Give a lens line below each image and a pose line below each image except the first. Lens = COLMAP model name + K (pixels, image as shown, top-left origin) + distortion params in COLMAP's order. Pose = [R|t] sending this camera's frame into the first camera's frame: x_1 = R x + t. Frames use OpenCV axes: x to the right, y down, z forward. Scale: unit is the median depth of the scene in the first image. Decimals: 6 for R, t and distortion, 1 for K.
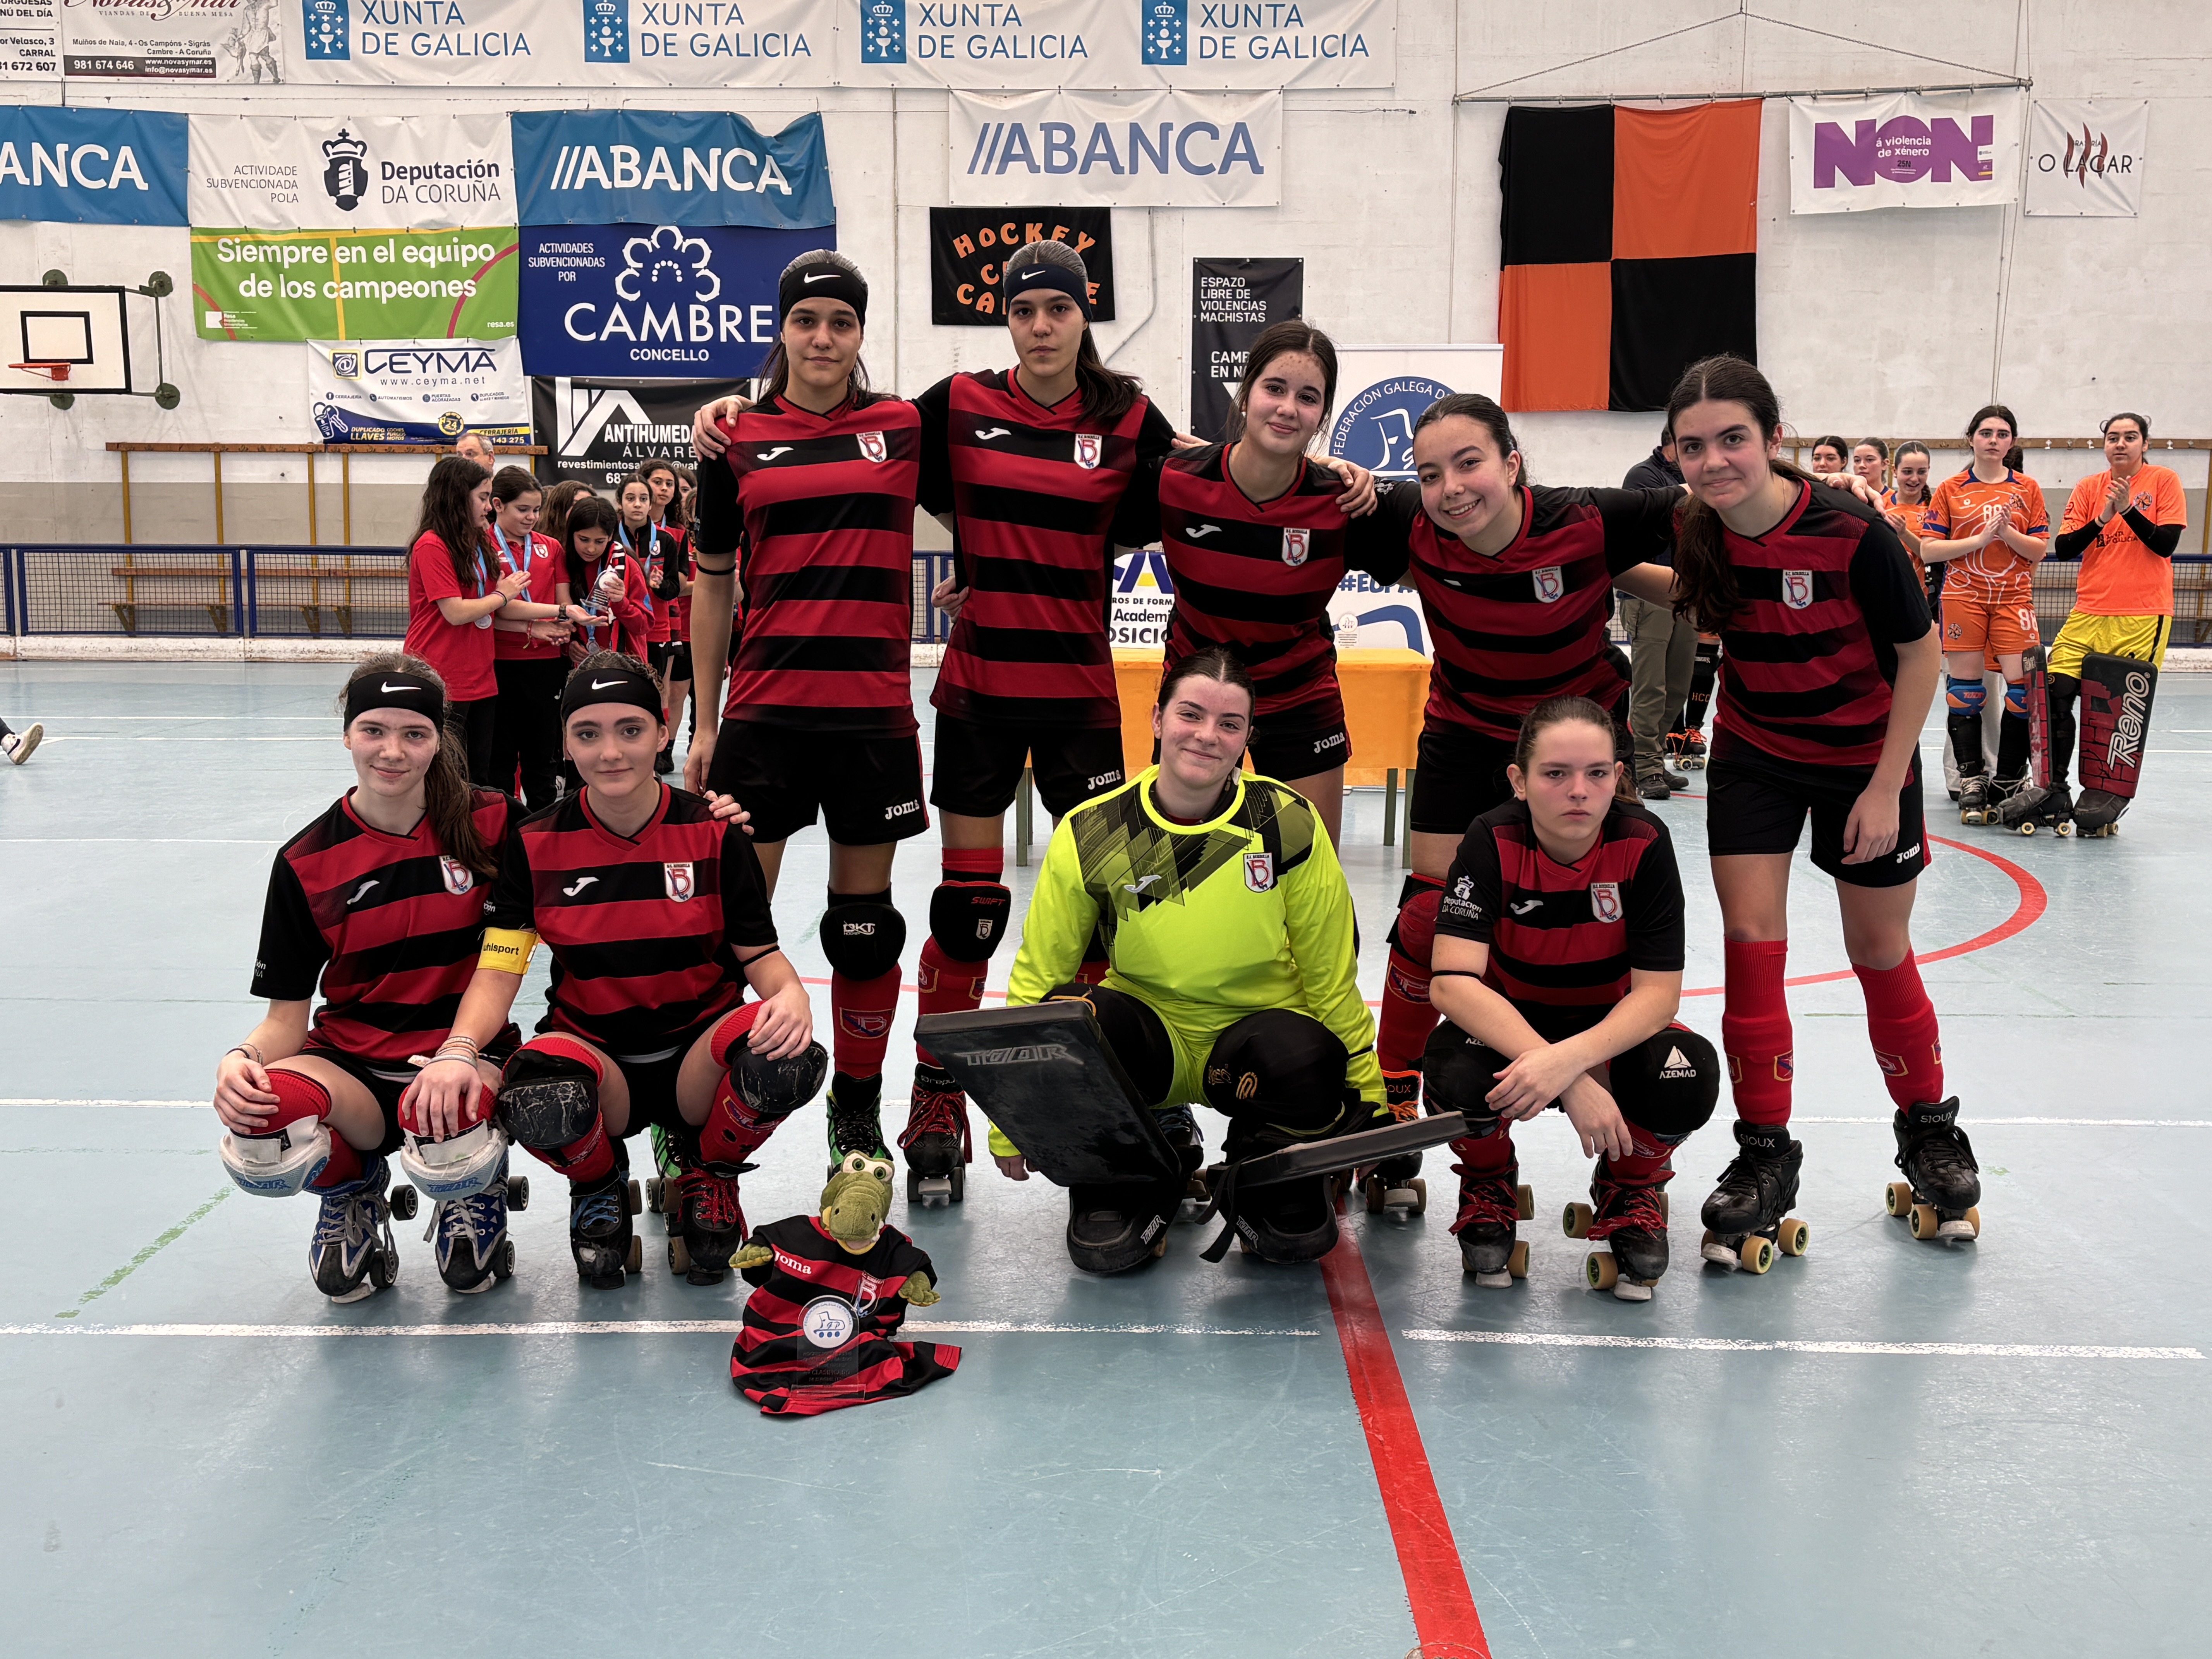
lens RADIAL K [[2325.9, 0, 1106.0], [0, 2325.9, 829.5], [0, 0, 1]] dist [0.055613, 0.003396]
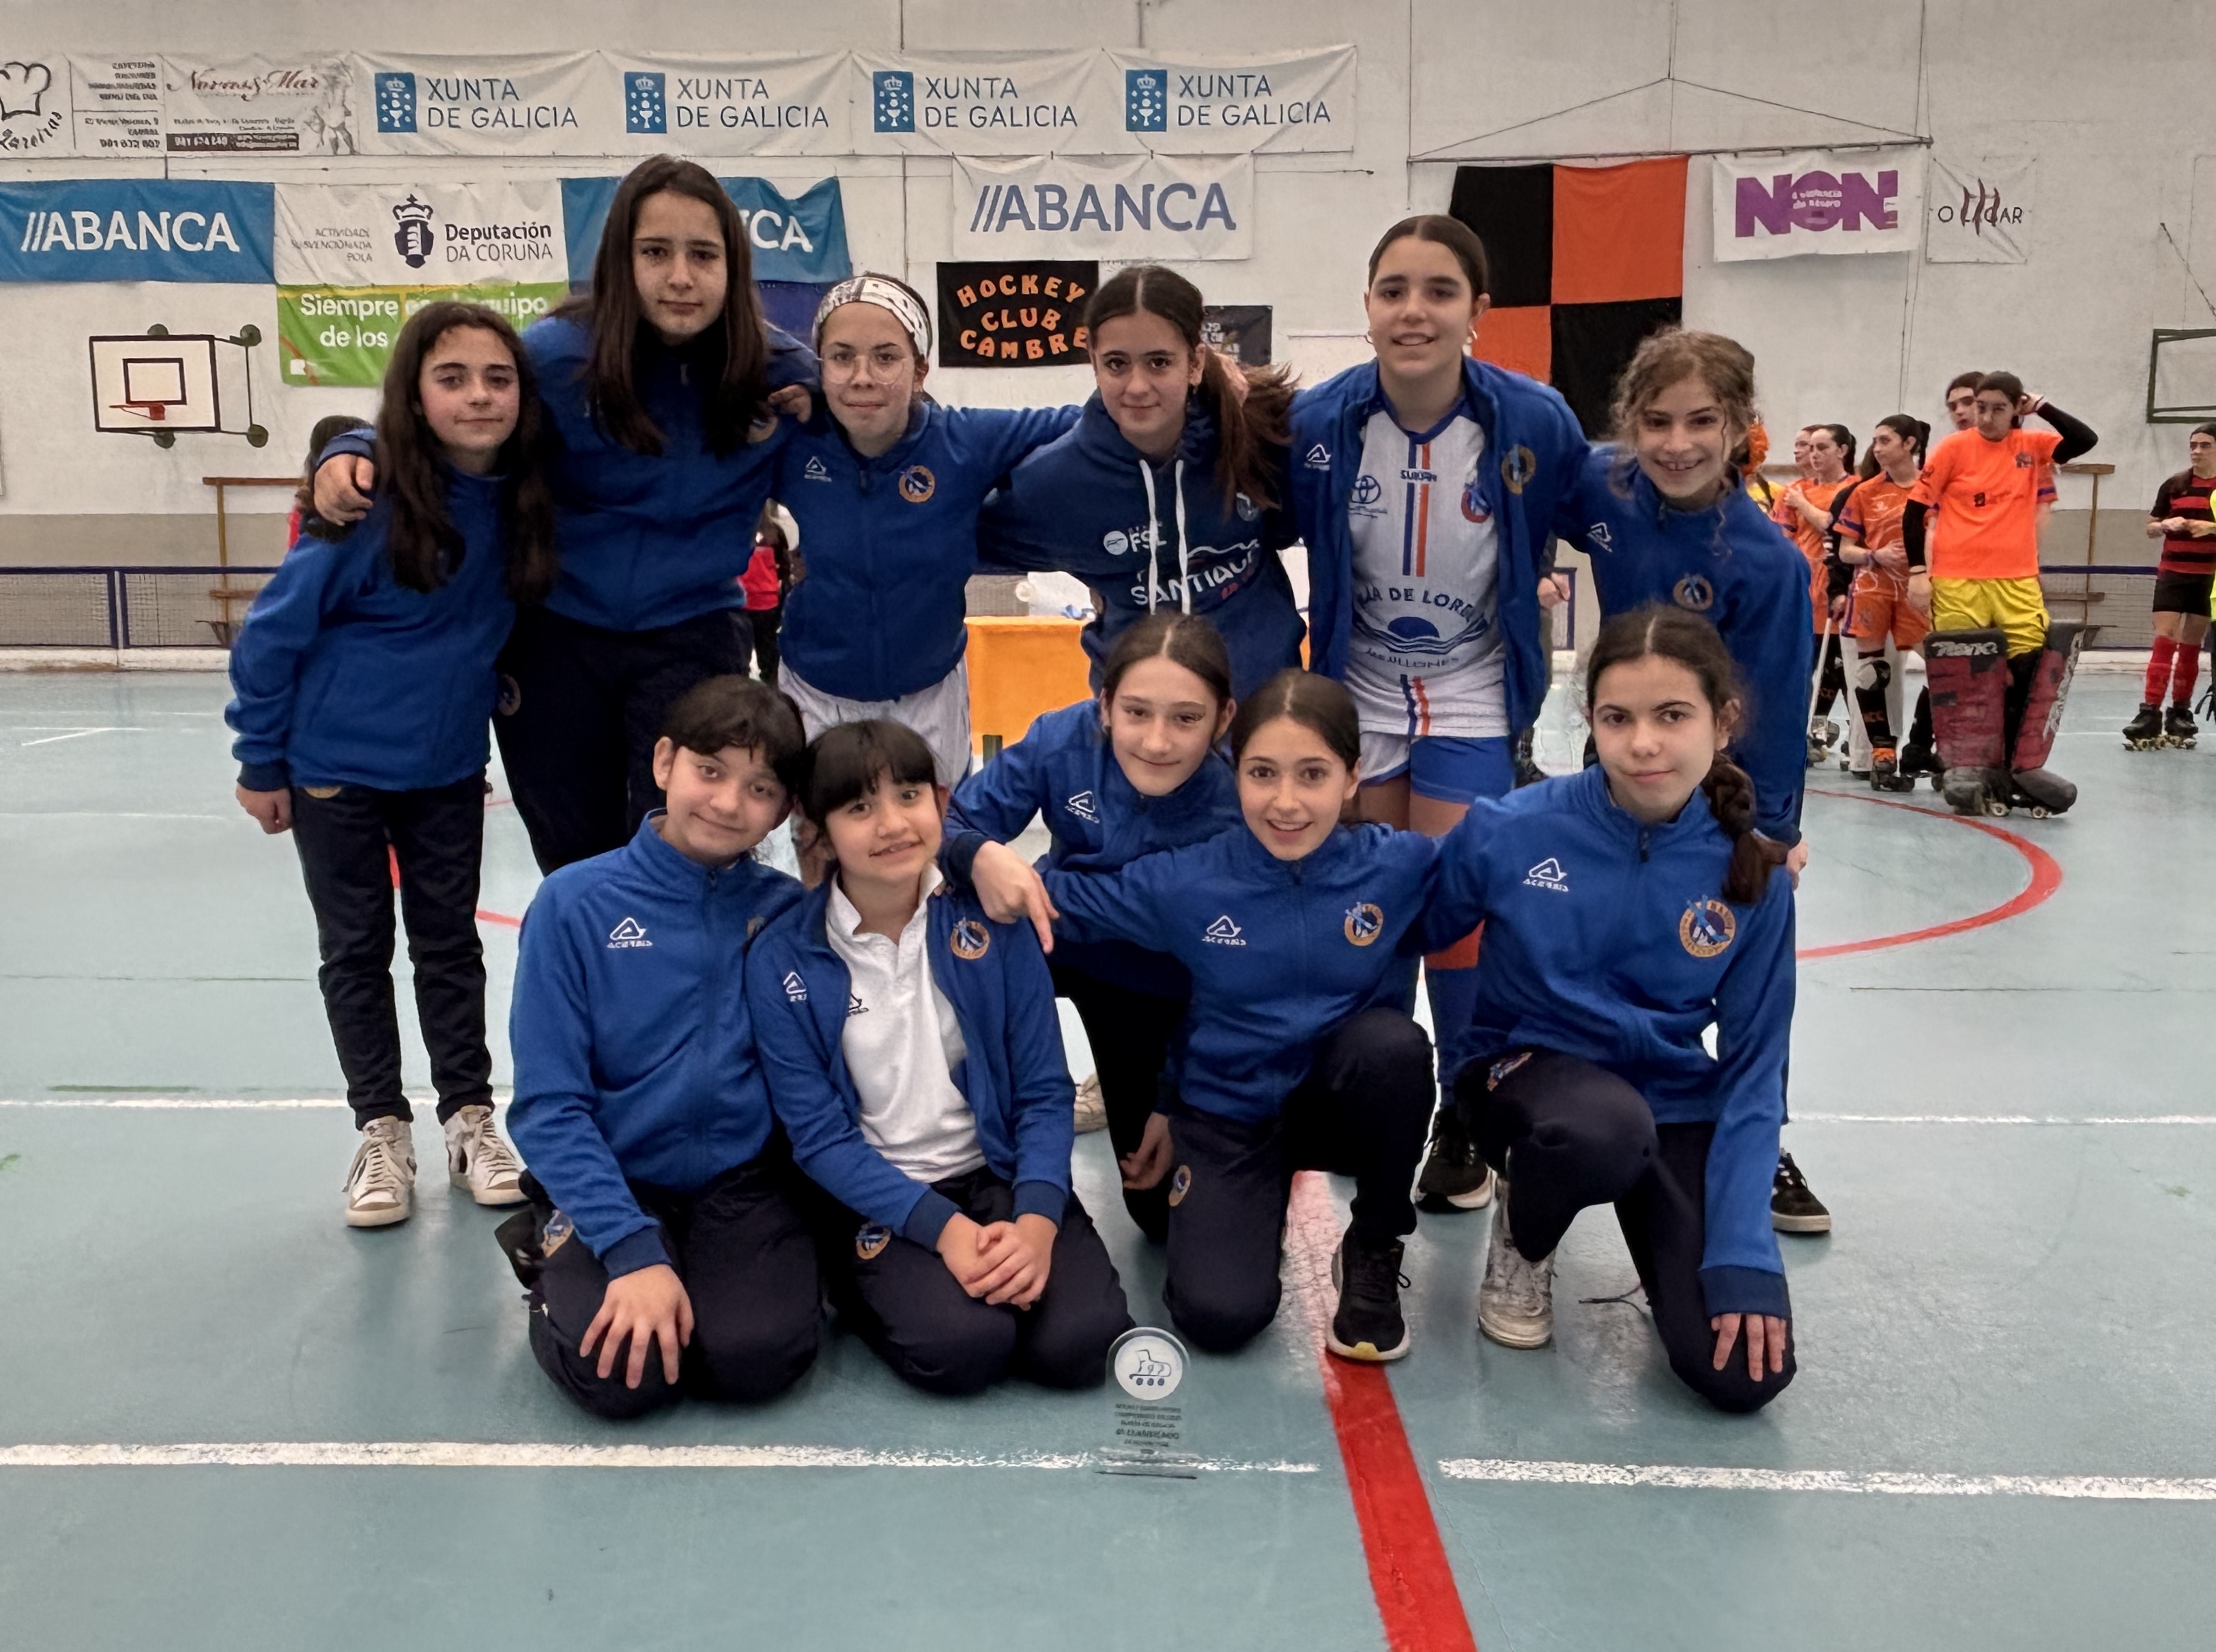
lens RADIAL K [[1536.9, 0, 1111.9], [0, 1536.9, 777.4], [0, 0, 1]] dist [0.019840, -0.002706]
pose [[0.999962, -0.002571, -0.008330, 0.013766], [0.002295, 0.999455, -0.032933, 0.003765], [0.008410, 0.032913, 0.999423, 0.276365]]
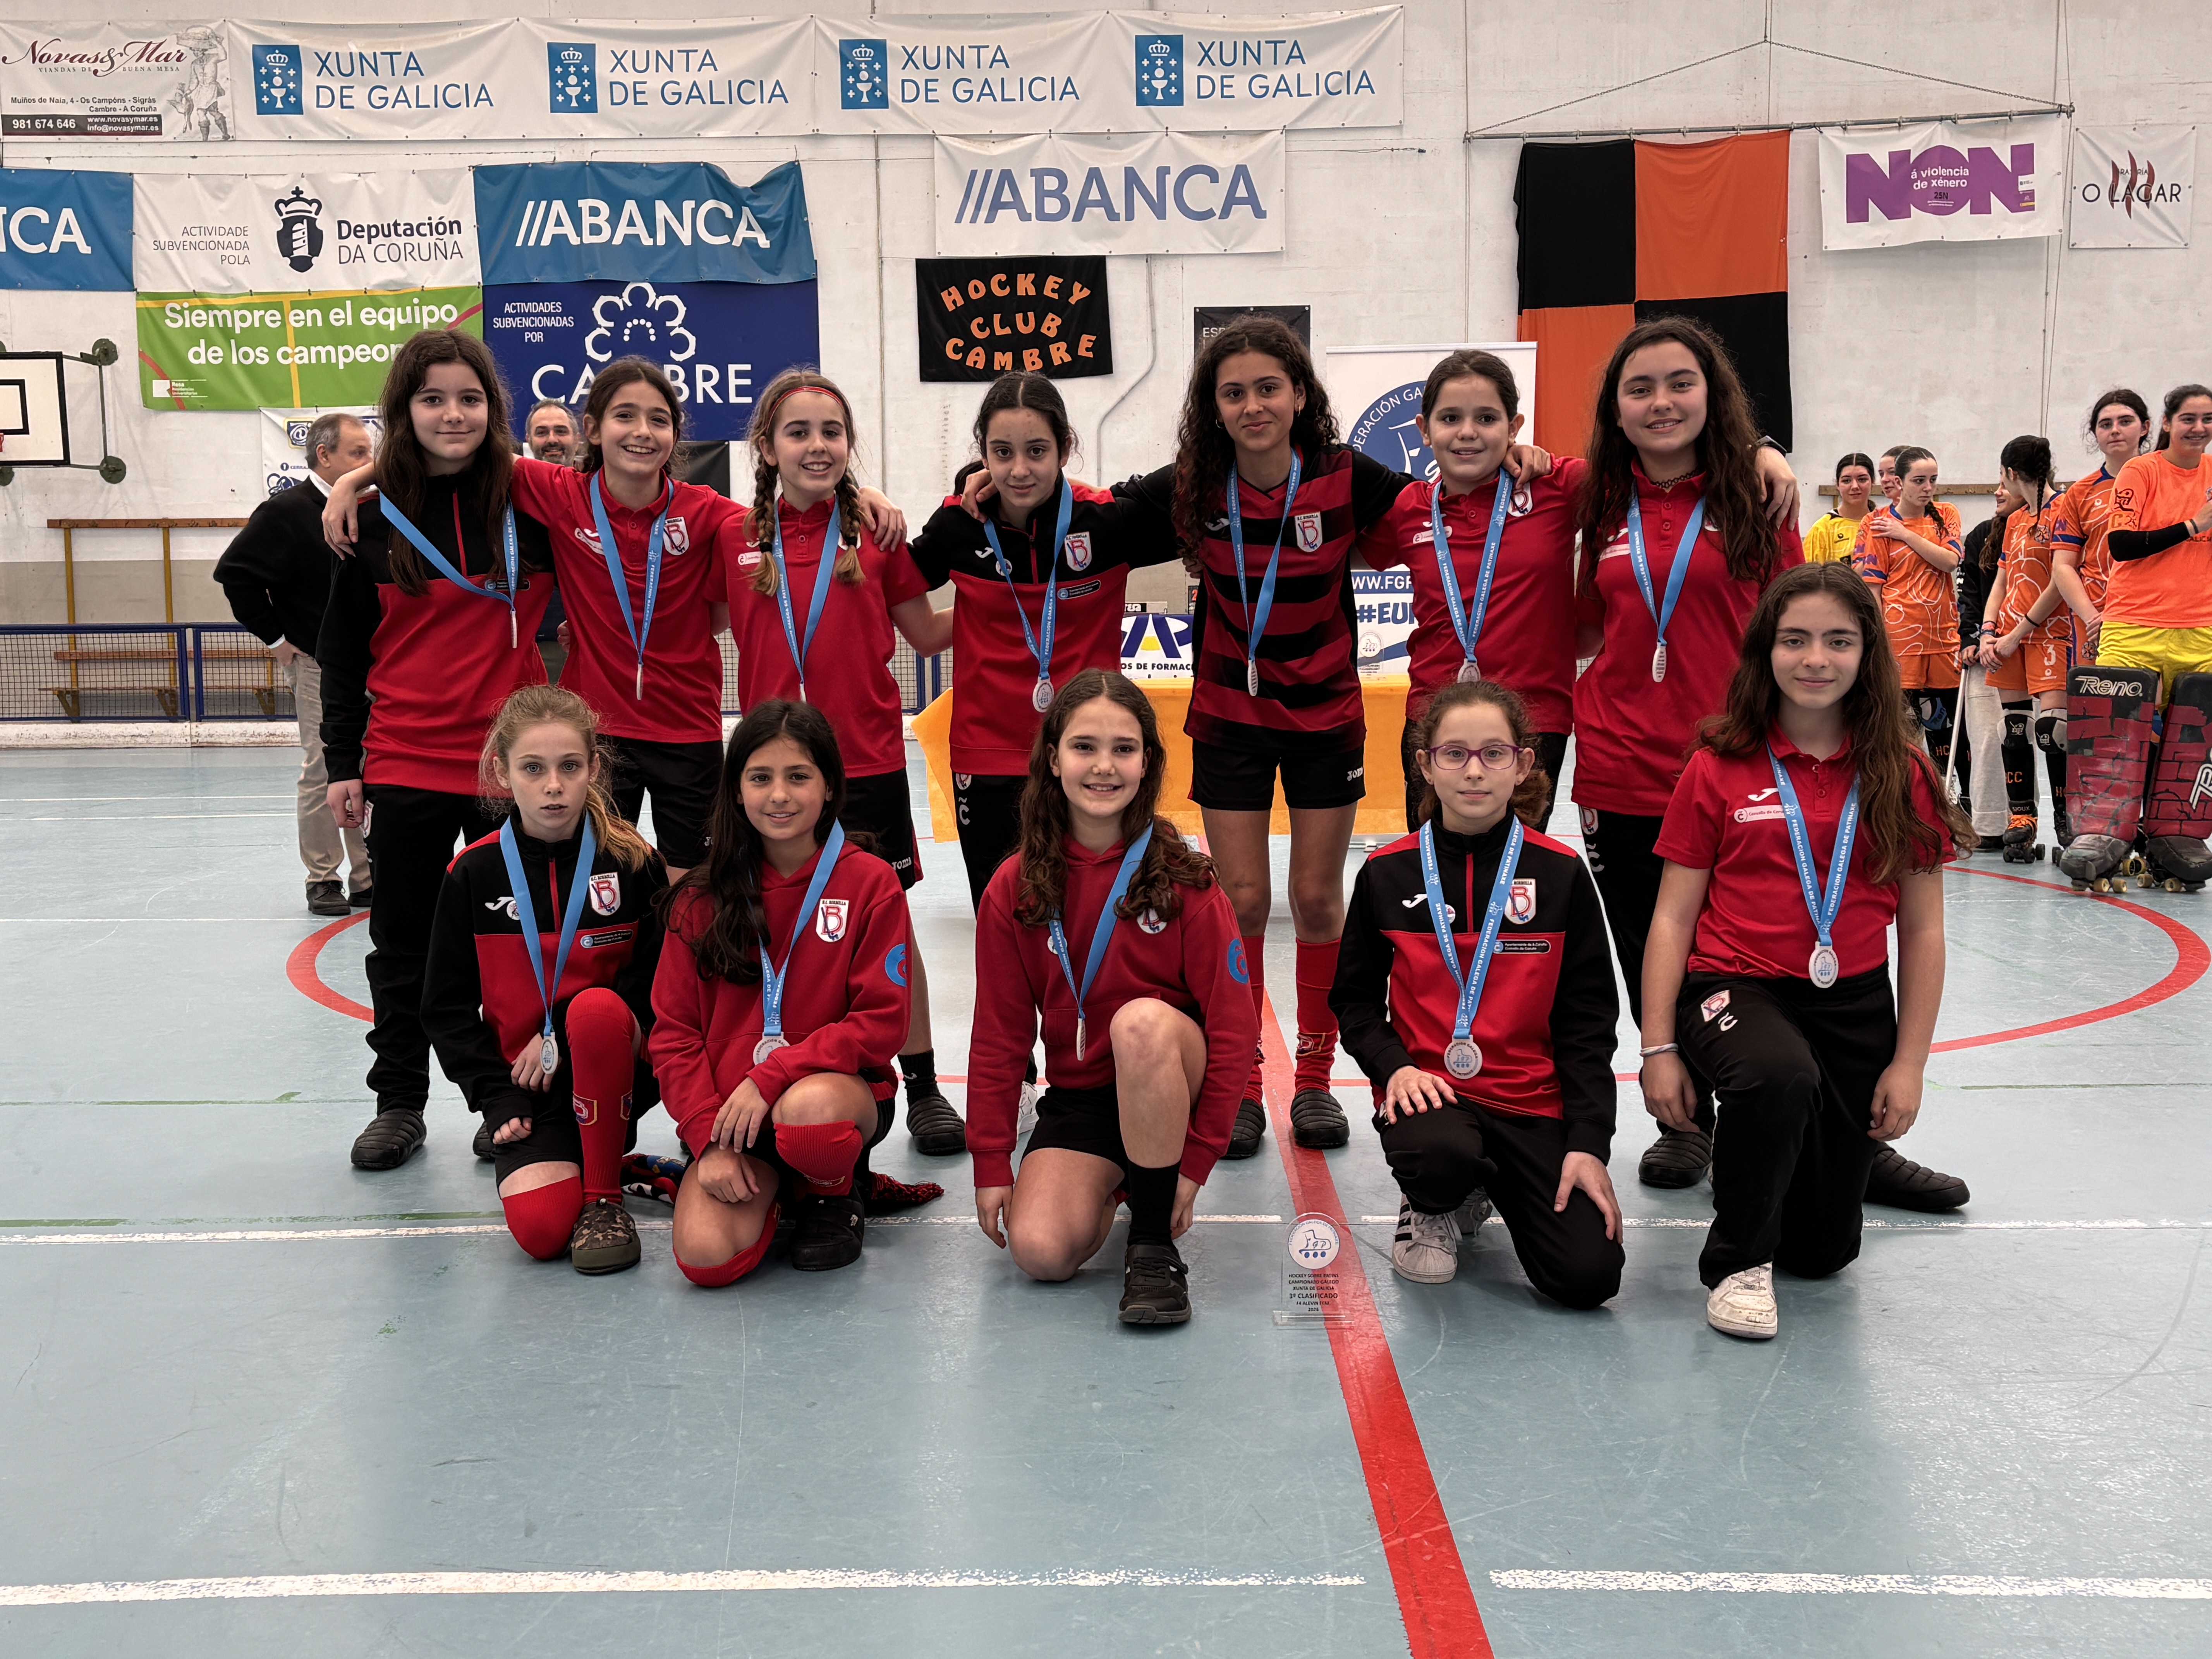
lens RADIAL K [[2316.0, 0, 1125.1], [0, 2316.0, 845.8], [0, 0, 1]] dist [0.047881, 0.017095]
pose [[0.999869, -0.016176, 0.000735, 0.005171], [0.016192, 0.999268, -0.034668, 0.006253], [-0.000173, 0.034676, 0.999399, 0.064339]]
